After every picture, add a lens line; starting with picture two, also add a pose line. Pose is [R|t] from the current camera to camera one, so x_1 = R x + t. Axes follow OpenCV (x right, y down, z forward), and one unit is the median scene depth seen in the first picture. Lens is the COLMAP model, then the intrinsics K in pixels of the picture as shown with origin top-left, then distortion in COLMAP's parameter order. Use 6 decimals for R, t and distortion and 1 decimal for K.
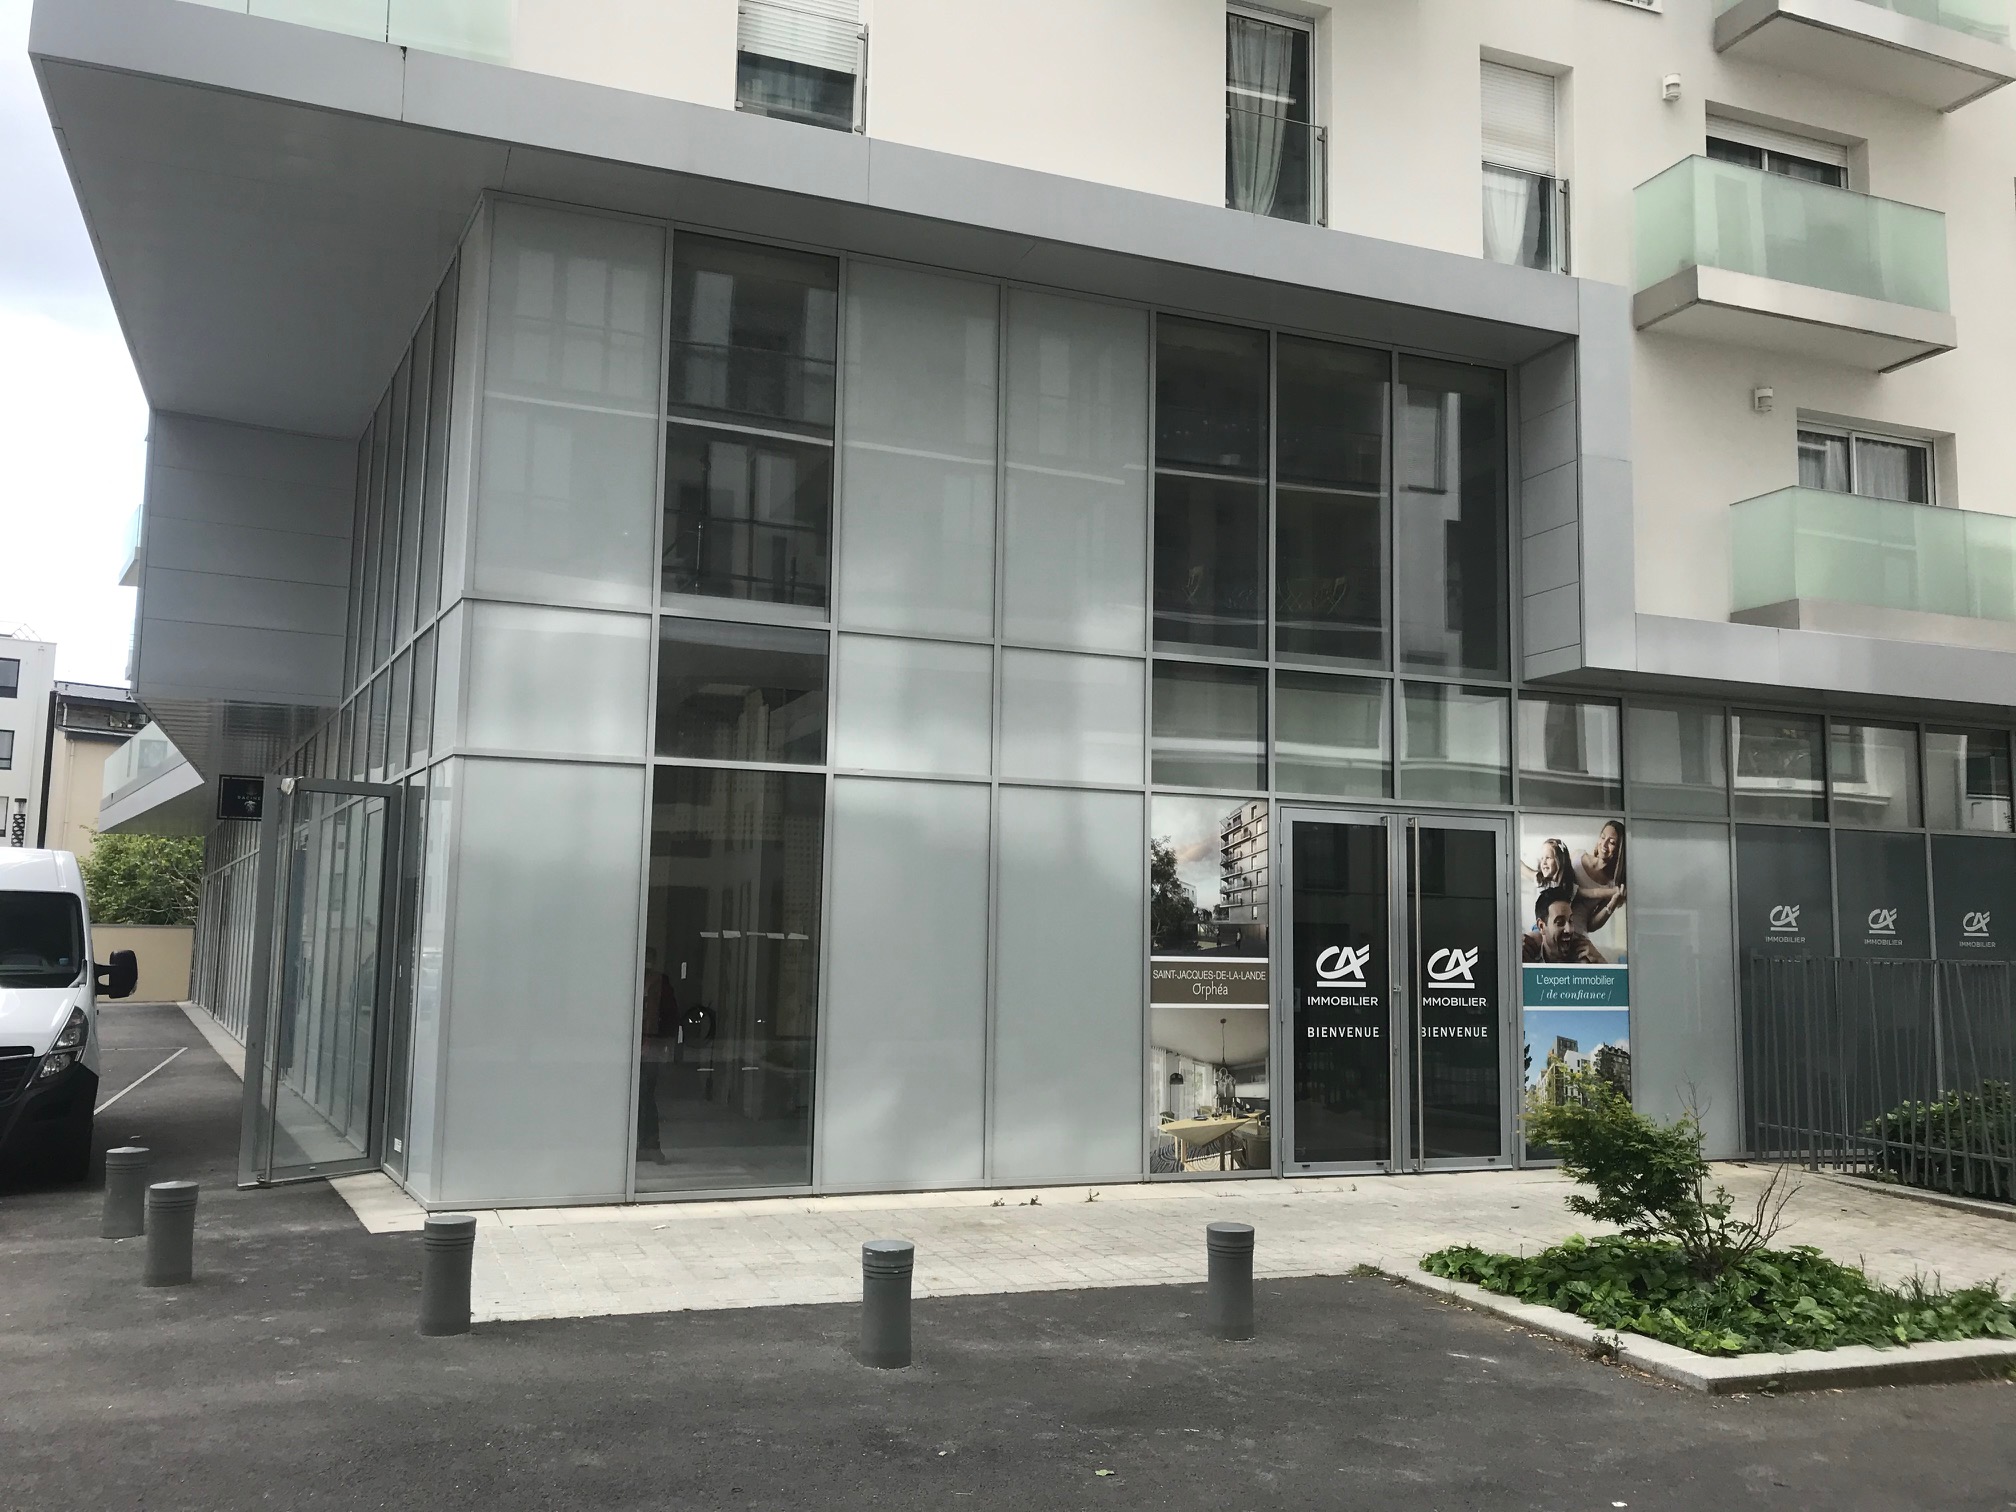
lens RADIAL K [[1661.3, 0, 1008.0], [0, 1661.3, 749.6], [0, 0, 1]] dist [0.026808, -0.038350]
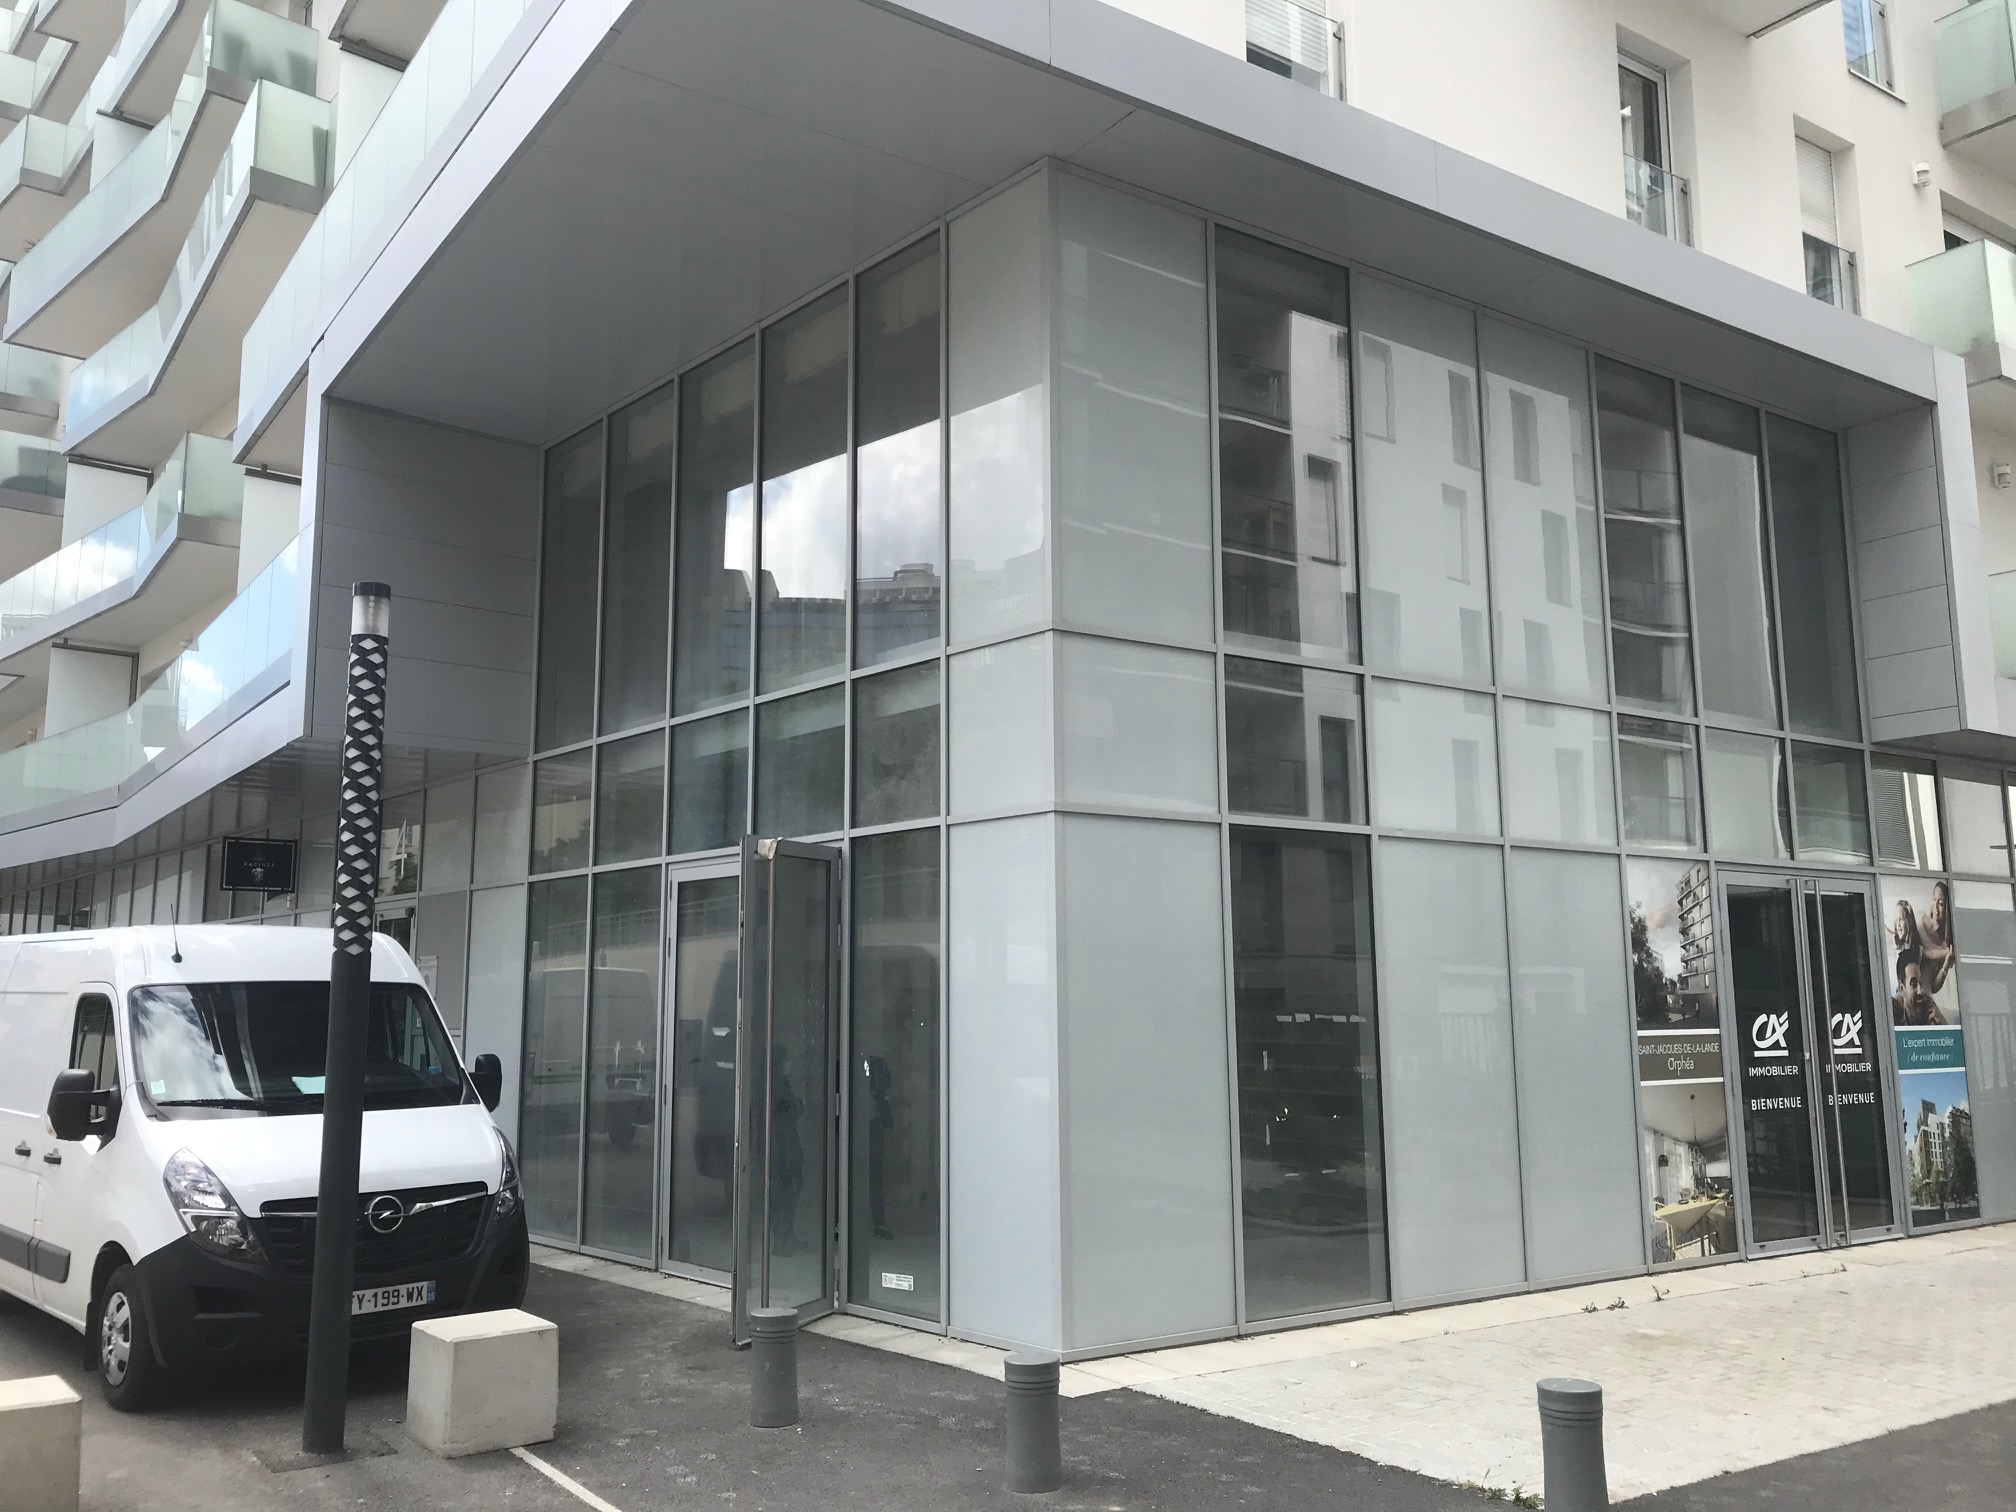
lens RADIAL K [[1661.3, 0, 1003.2], [0, 1661.3, 755.7], [0, 0, 1]] dist [0.026808, -0.038350]
pose [[0.974947, 0.009217, 0.222248, -0.458178], [-0.001041, 0.999319, -0.036877, 0.004474], [-0.222436, 0.035722, 0.974293, 0.152348]]
